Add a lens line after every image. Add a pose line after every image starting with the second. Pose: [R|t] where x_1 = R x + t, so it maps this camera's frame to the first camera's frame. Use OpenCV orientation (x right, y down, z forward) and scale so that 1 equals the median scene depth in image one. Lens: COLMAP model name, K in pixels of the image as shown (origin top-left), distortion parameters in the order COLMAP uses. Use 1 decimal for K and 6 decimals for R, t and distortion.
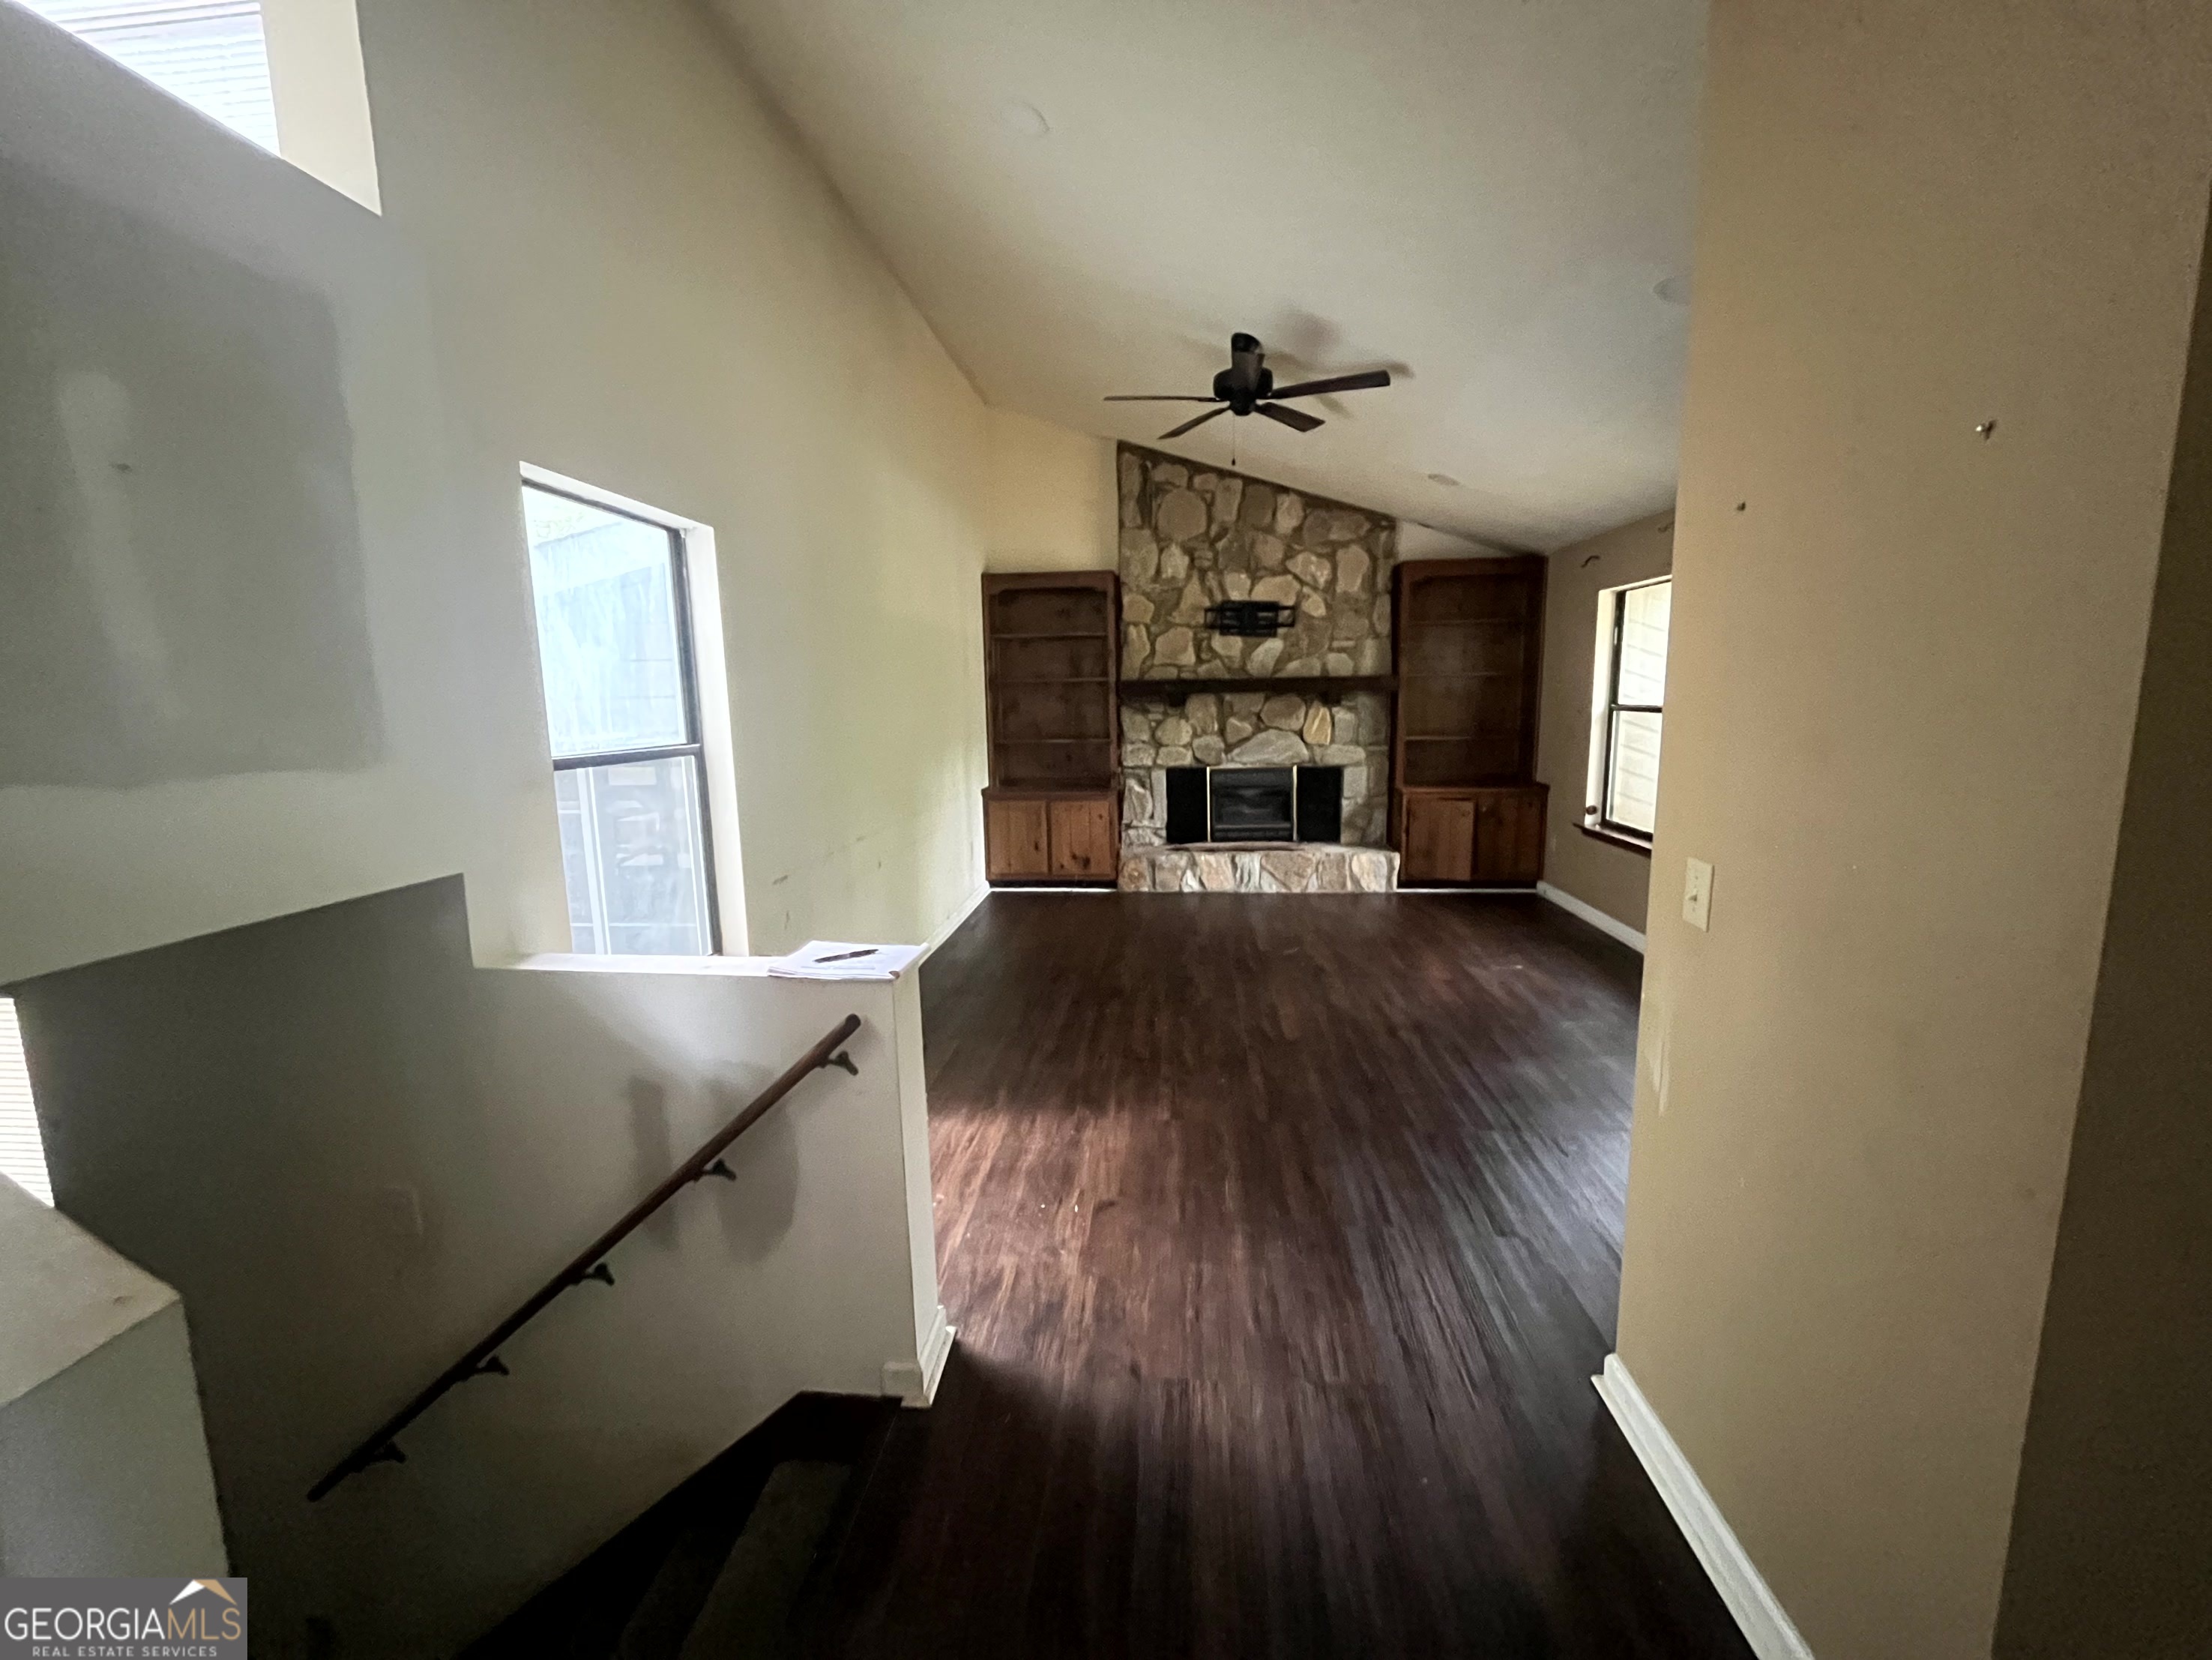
lens RADIAL K [[898.4, 0, 1106.0], [0, 898.4, 830.0], [0, 0, 1]] dist [-0.005511, -0.000043]
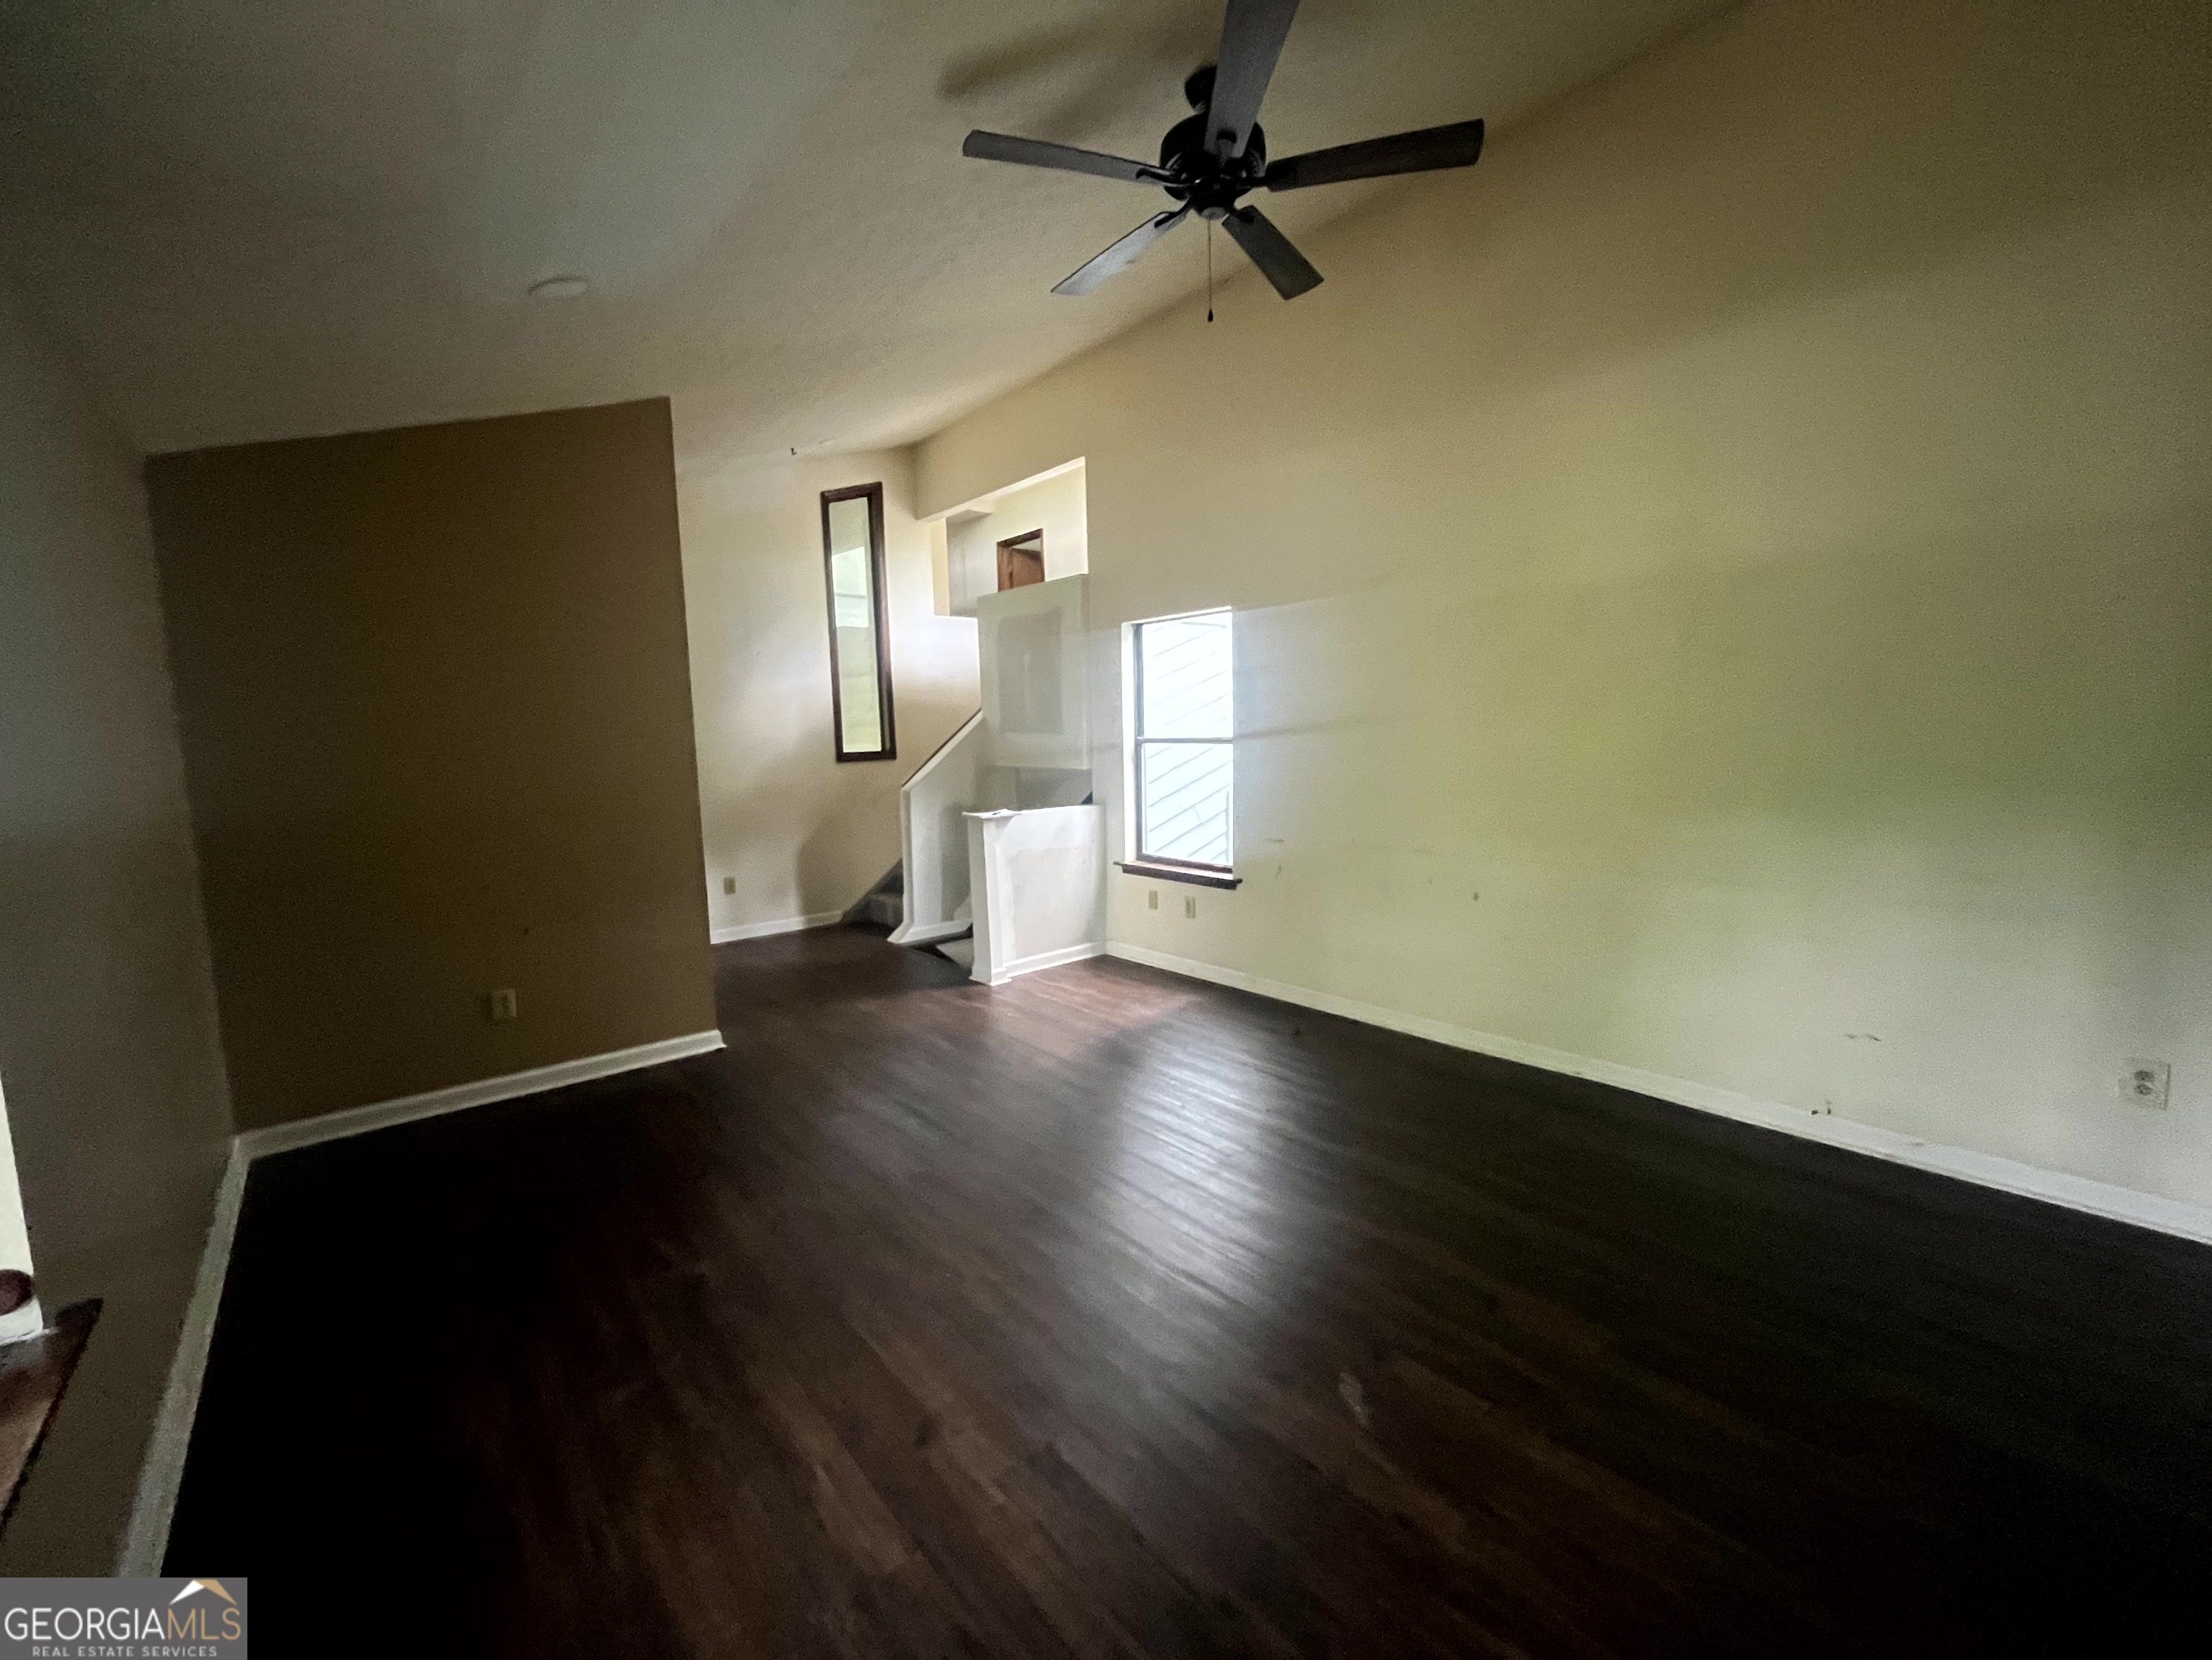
lens RADIAL K [[897.5, 0, 1100.0], [0, 897.5, 827.0], [0, 0, 1]] dist [-0.002347, 0.000006]
pose [[-0.704373, 0.115903, -0.700304, 0.399556], [-0.066630, 0.971428, 0.227791, -0.131378], [0.706696, 0.207111, -0.676525, 0.876920]]
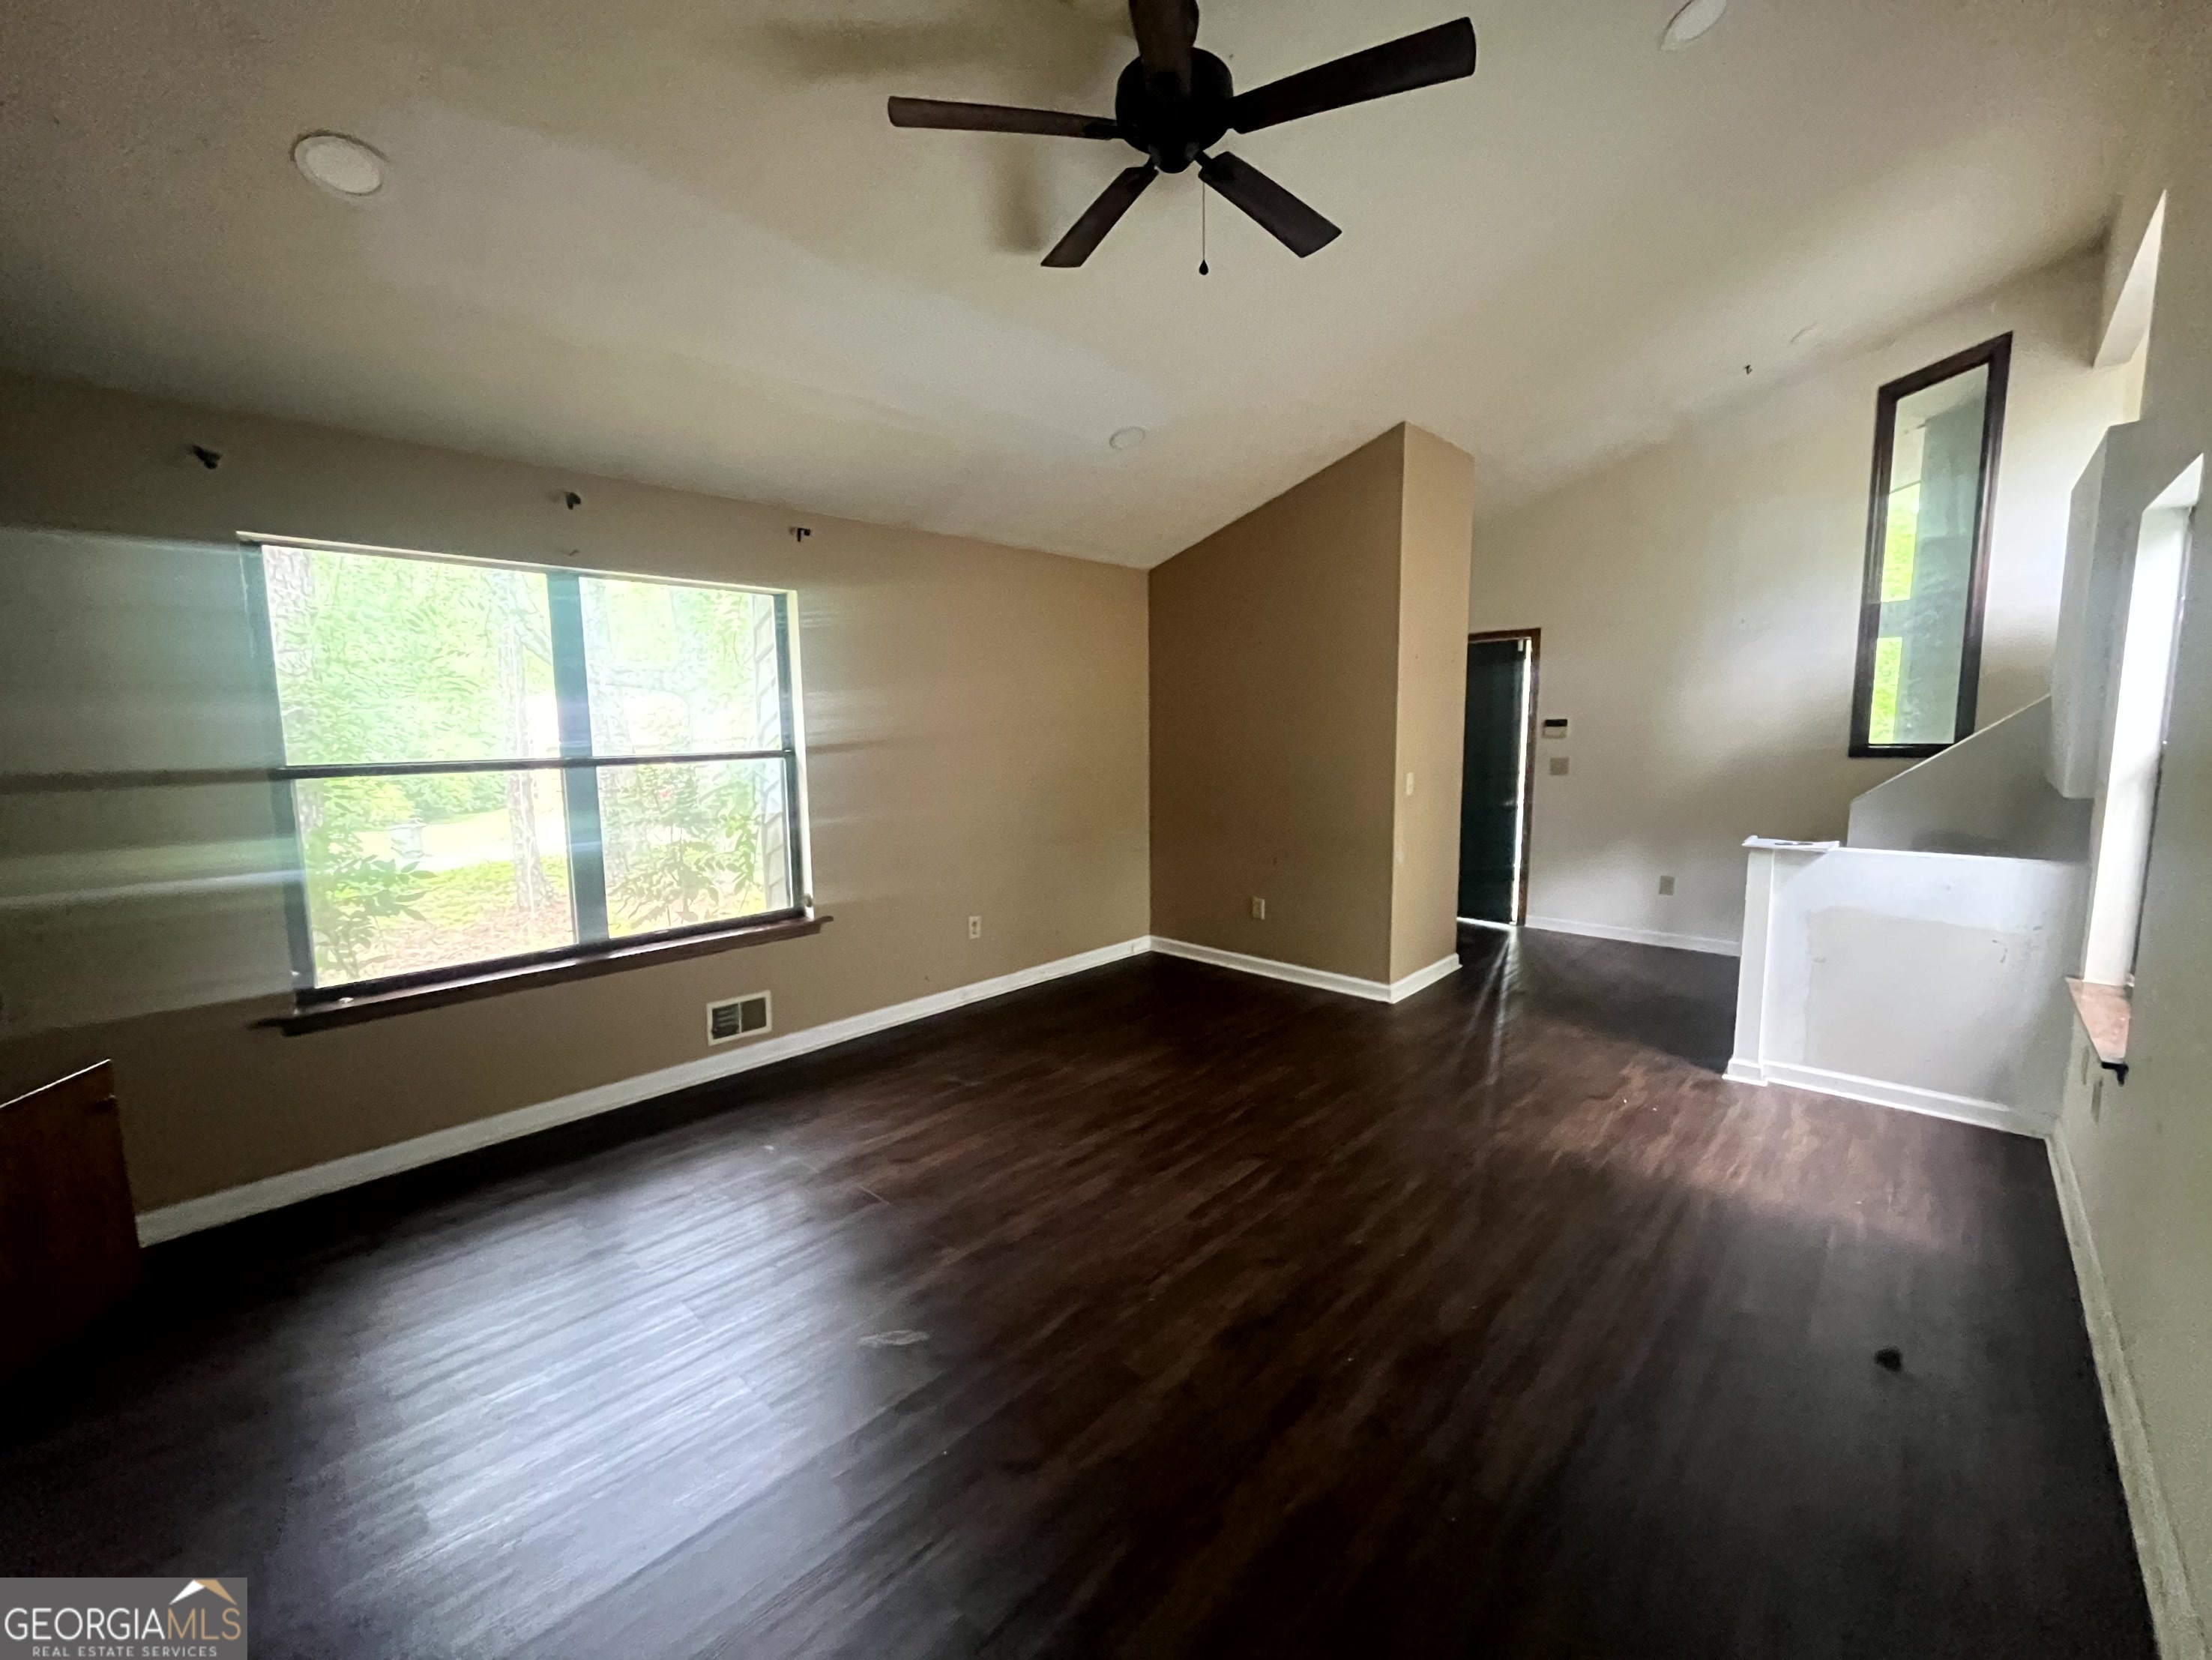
lens RADIAL K [[896.9, 0, 1096.6], [0, 896.9, 828.3], [0, 0, 1]] dist [-0.002918, -0.000303]
pose [[-0.783380, -0.042937, 0.620059, -0.087973], [0.121975, 0.967592, 0.221106, -0.136162], [-0.609457, 0.248842, -0.752755, 0.932753]]
